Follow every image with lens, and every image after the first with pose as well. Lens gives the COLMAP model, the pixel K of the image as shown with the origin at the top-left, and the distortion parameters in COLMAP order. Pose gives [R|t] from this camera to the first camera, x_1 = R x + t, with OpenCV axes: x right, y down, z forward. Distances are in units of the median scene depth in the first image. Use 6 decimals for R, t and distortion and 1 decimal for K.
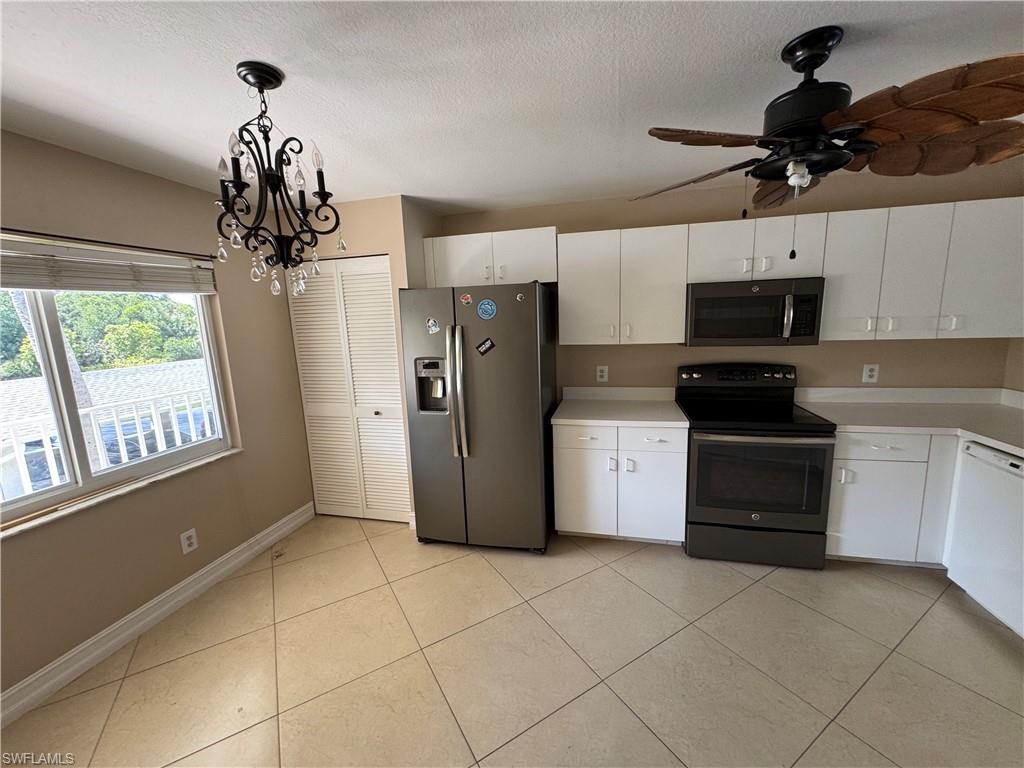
lens RADIAL K [[409.8, 0, 512.0], [0, 409.8, 384.0], [0, 0, 1]] dist [-0.001339, 0.000021]
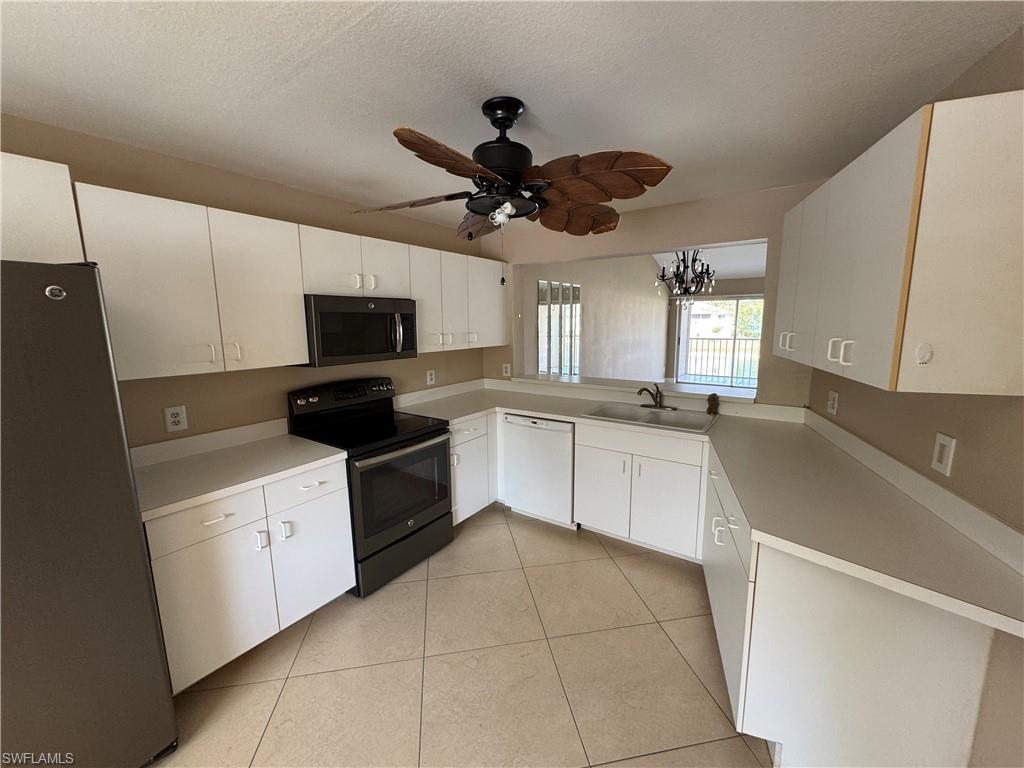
lens RADIAL K [[409.8, 0, 512.0], [0, 409.8, 384.0], [0, 0, 1]] dist [-0.001339, 0.000021]
pose [[0.359354, -0.112770, 0.926362, -0.236018], [0.147462, 0.987062, 0.062956, -0.052734], [-0.921477, 0.113980, 0.371335, 0.320919]]
